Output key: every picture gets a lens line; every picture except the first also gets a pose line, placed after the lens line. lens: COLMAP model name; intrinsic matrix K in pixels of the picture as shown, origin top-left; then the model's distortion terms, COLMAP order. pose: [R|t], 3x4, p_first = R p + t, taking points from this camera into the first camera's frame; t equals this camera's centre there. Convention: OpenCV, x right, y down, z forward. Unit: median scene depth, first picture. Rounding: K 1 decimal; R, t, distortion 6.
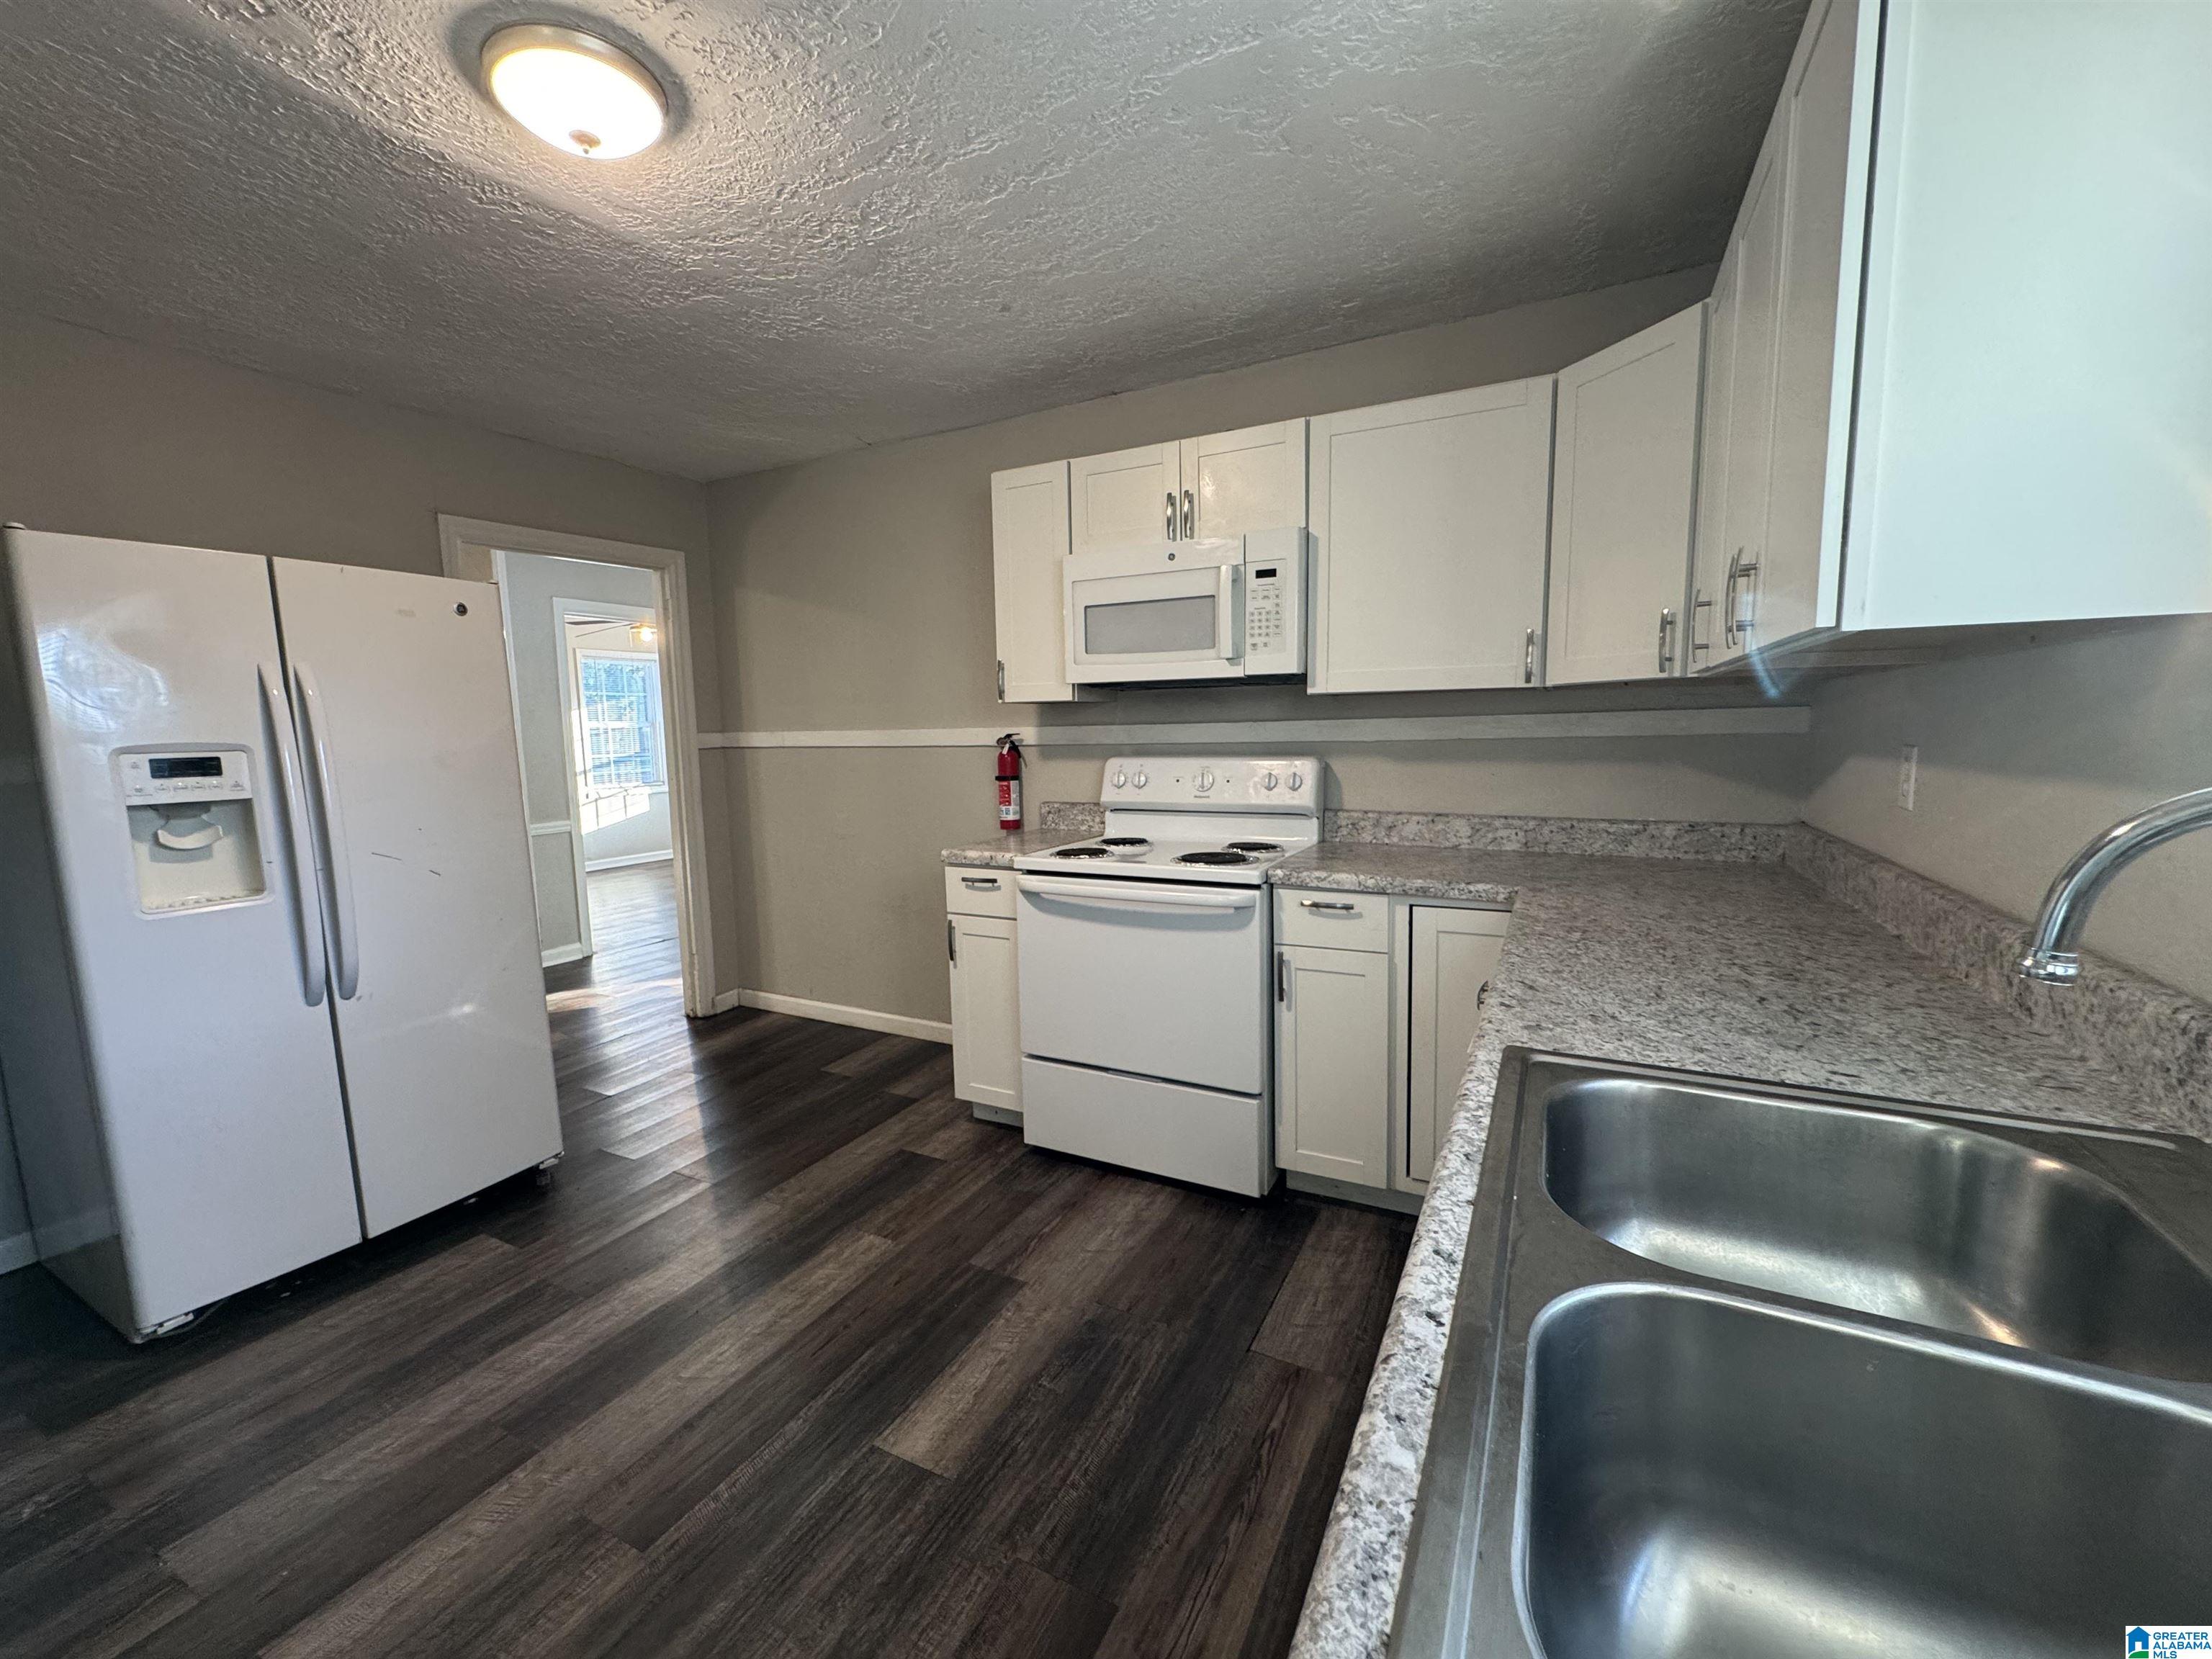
lens RADIAL K [[886.9, 0, 1104.5], [0, 886.9, 829.5], [0, 0, 1]] dist [-0.005320, 0.000364]
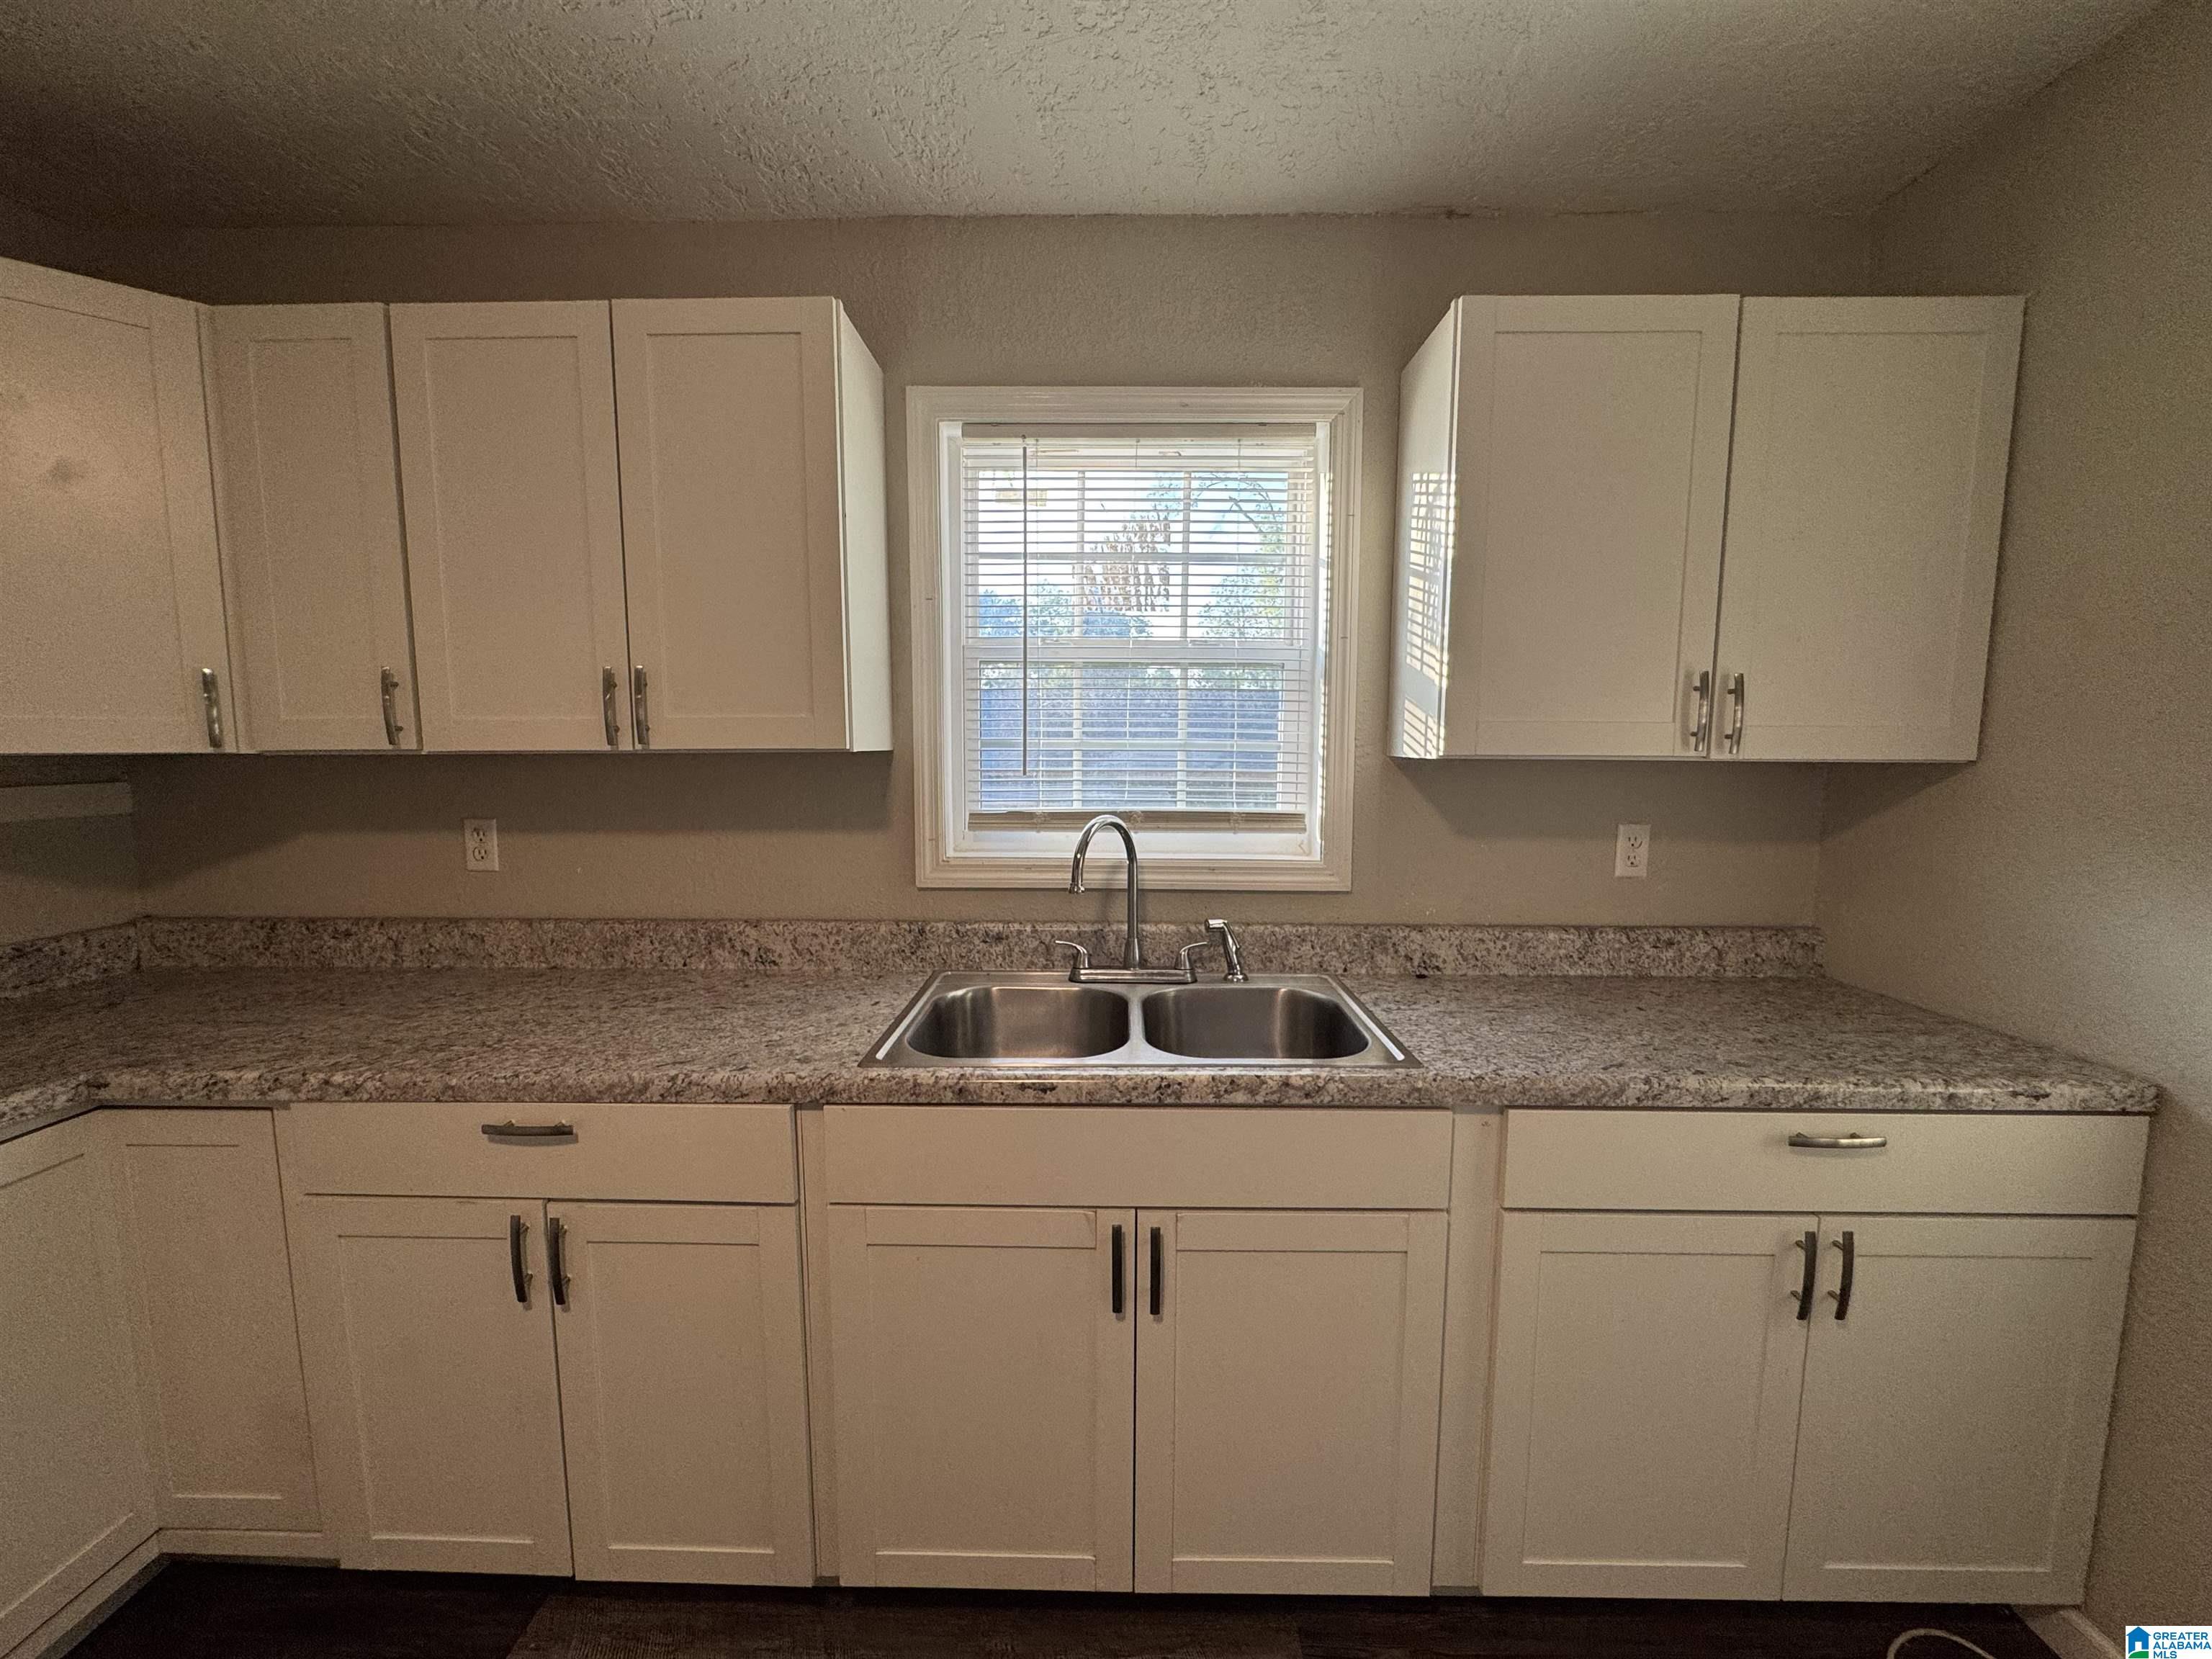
lens RADIAL K [[886.9, 0, 1104.5], [0, 886.9, 829.5], [0, 0, 1]] dist [-0.005320, 0.000364]
pose [[-0.443265, -0.066478, 0.893922, -0.380260], [0.112281, 0.985274, 0.128947, -0.099379], [-0.889331, 0.157529, -0.429273, 0.543758]]
